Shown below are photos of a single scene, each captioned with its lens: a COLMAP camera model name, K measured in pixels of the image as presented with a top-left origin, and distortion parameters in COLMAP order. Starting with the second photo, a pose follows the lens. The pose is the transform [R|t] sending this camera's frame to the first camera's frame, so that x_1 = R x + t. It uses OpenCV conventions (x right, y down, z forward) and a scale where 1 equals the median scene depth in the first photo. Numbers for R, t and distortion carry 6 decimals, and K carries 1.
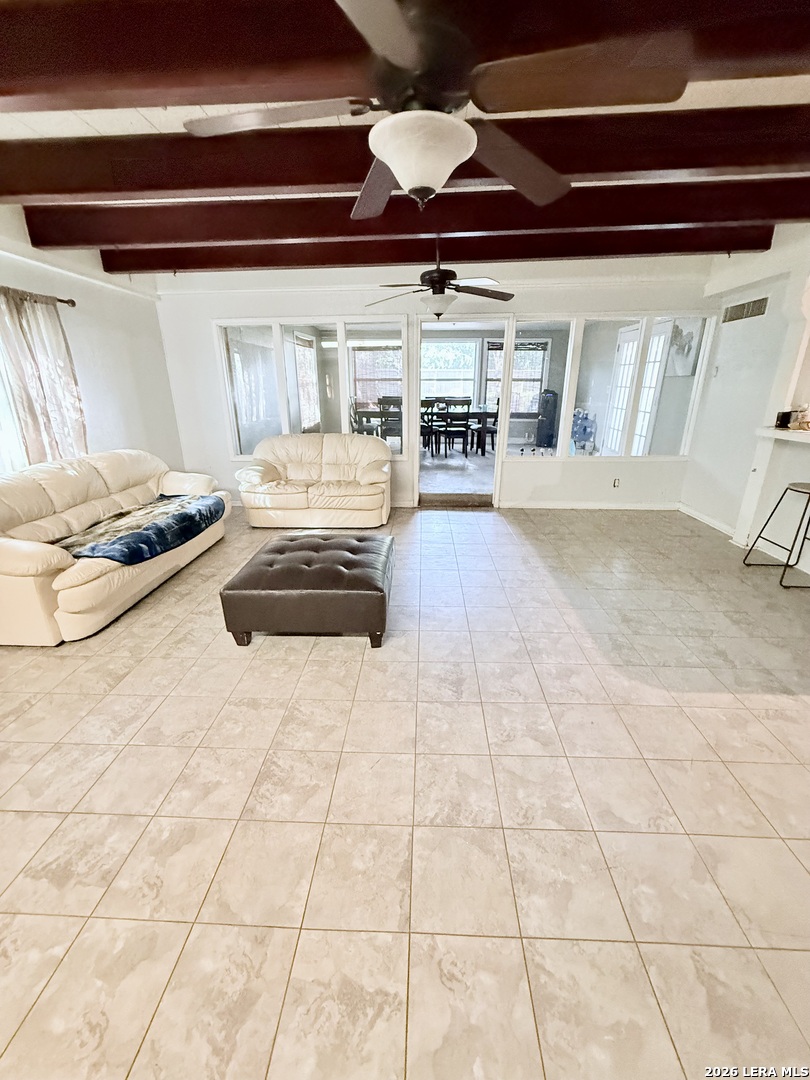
lens RADIAL K [[430.3, 0, 404.5], [0, 430.3, 539.2], [0, 0, 1]] dist [-0.000772, -0.000172]
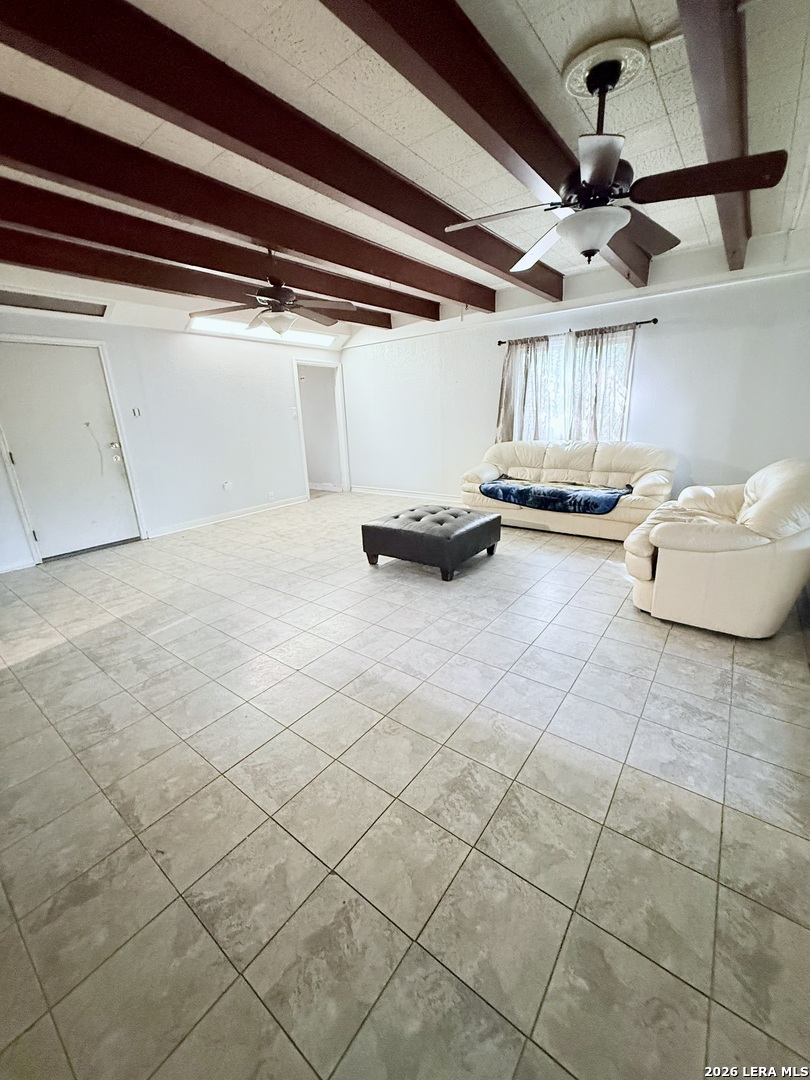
lens RADIAL K [[430.3, 0, 407.9], [0, 430.3, 538.2], [0, 0, 1]] dist [-0.000772, -0.000172]
pose [[-0.571113, 0.265076, -0.776894, 0.885892], [-0.236105, 0.853387, 0.464742, -0.494911], [0.786183, 0.448849, -0.424795, 1.457209]]
